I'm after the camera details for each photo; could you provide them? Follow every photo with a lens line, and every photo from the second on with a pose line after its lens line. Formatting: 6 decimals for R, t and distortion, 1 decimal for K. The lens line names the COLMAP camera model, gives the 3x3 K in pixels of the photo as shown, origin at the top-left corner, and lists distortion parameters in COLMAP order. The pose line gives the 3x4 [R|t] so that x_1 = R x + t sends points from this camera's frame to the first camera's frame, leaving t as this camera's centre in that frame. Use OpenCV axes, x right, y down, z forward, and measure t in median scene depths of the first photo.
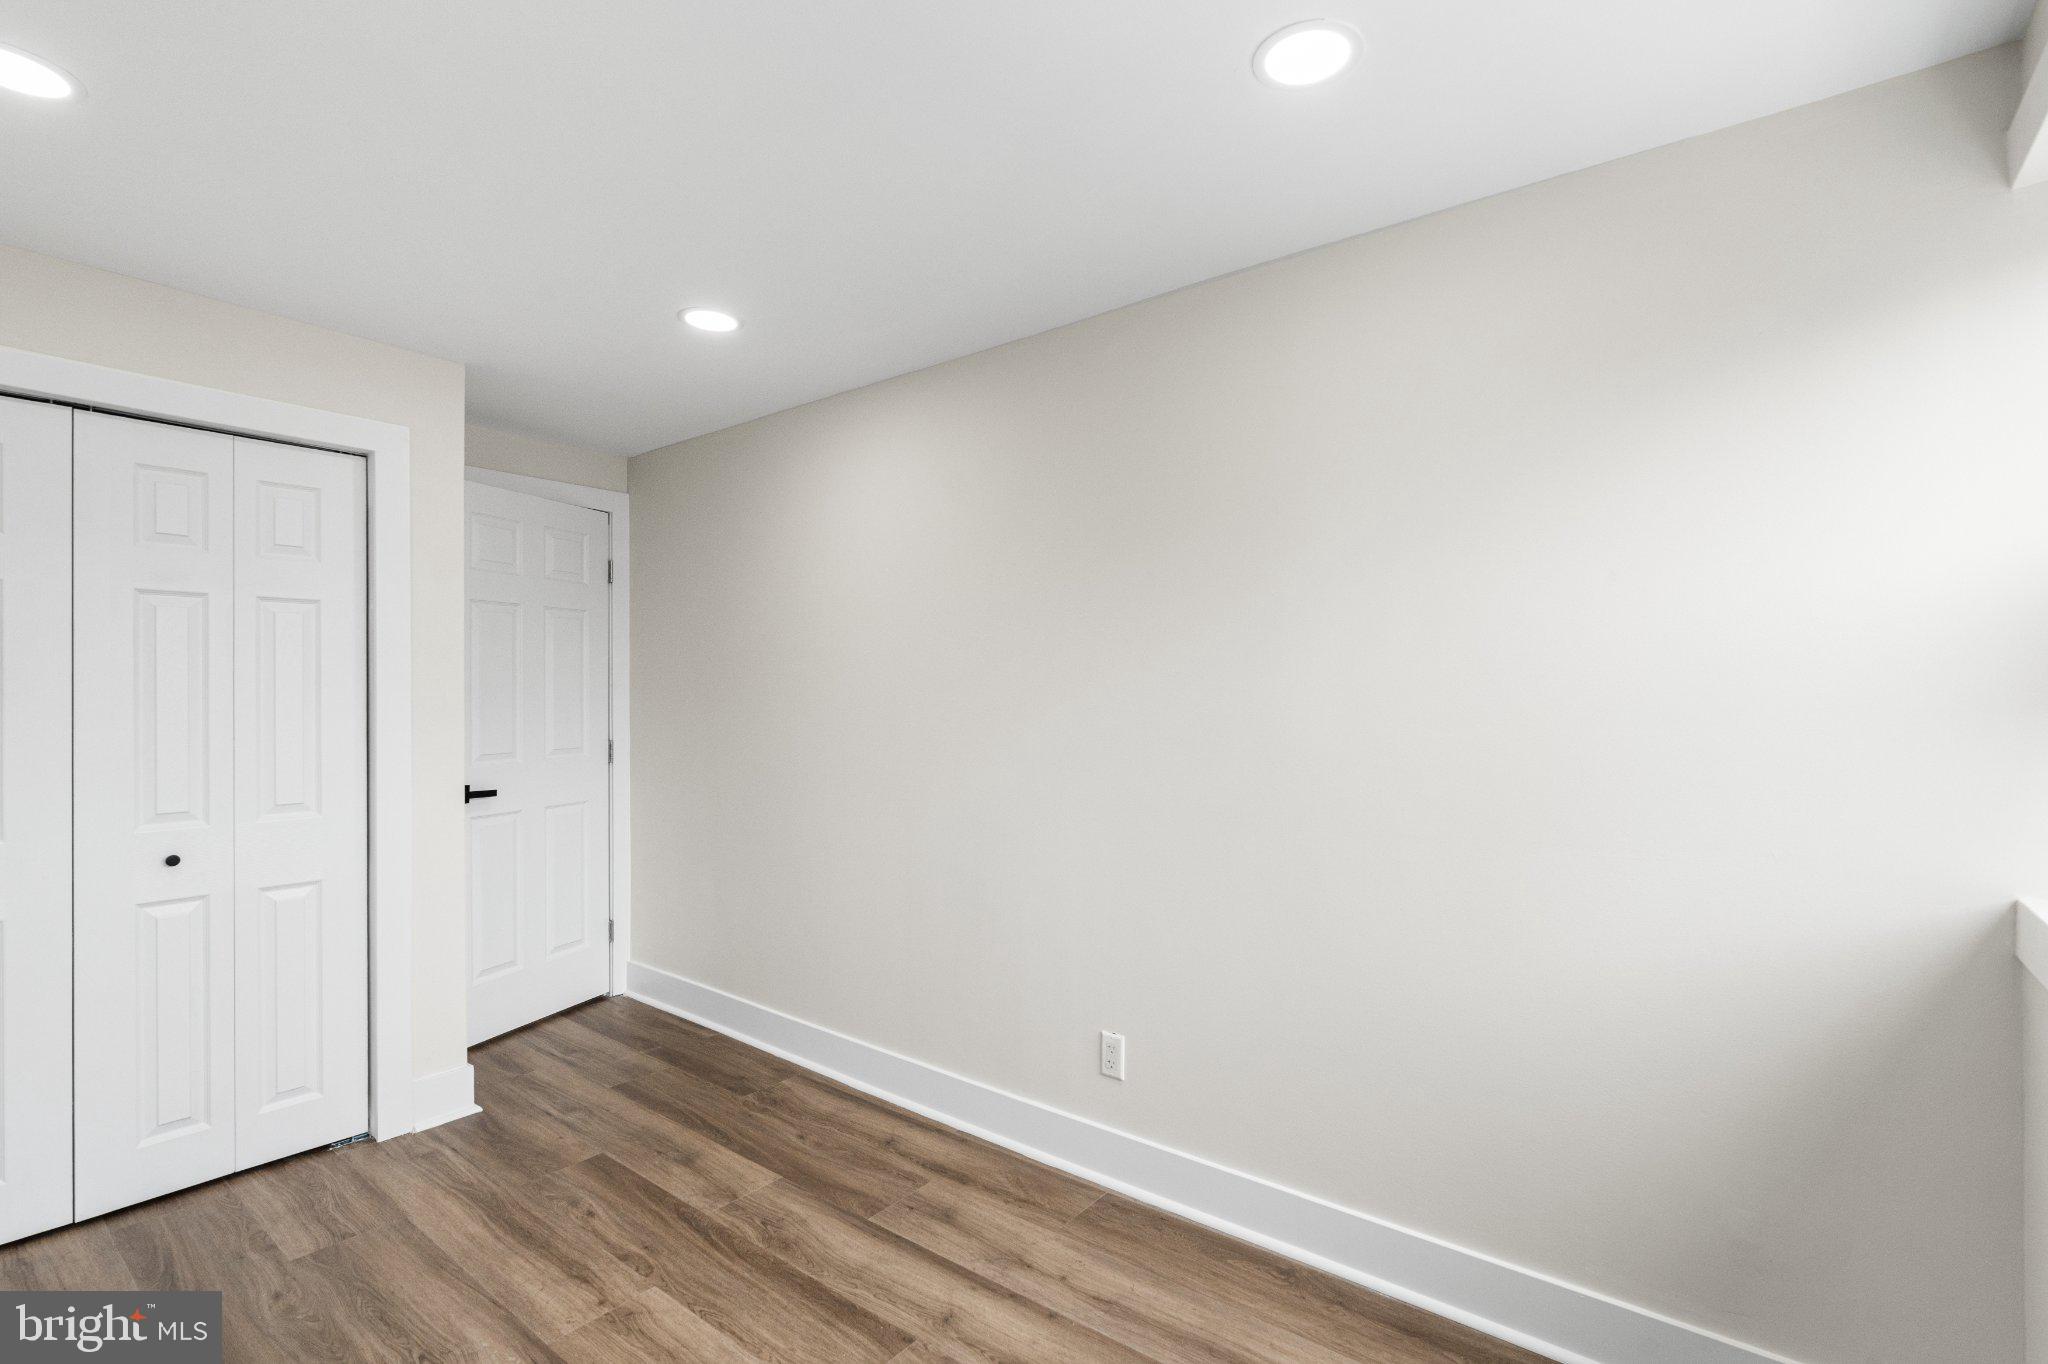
lens RADIAL K [[935.2, 0, 1015.4], [0, 935.2, 673.1], [0, 0, 1]] dist [0.000075, 0.000034]
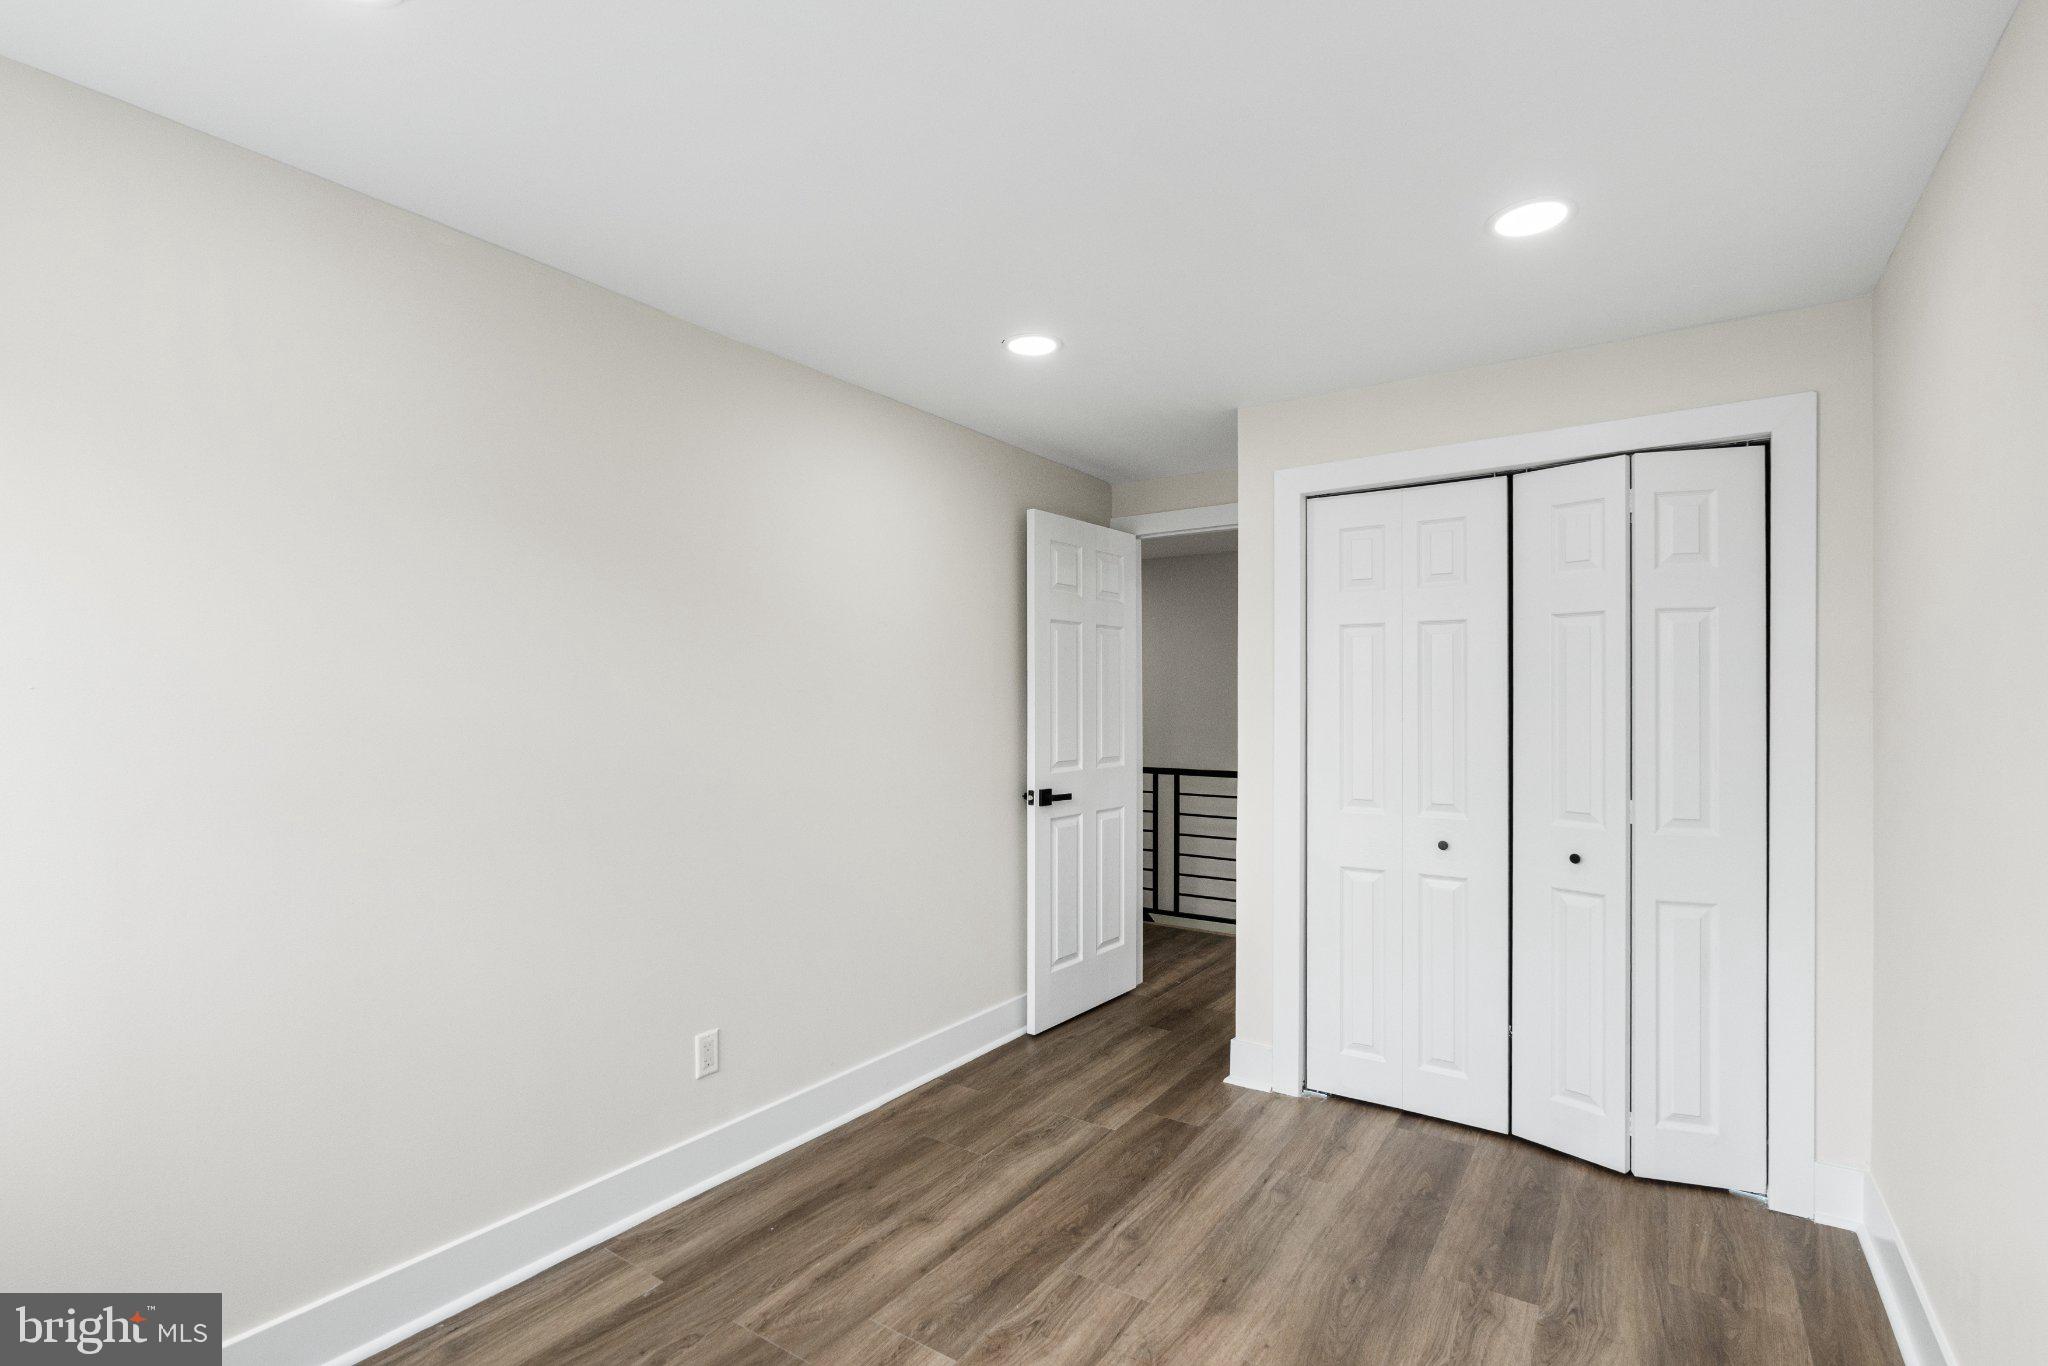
lens RADIAL K [[935.2, 0, 1027.9], [0, 935.2, 686.4], [0, 0, 1]] dist [0.000075, 0.000034]
pose [[0.041032, 0.000296, -0.999158, 0.302305], [-0.006710, 0.999977, 0.000021, 0.001439], [0.999135, 0.006703, 0.041033, 0.431467]]
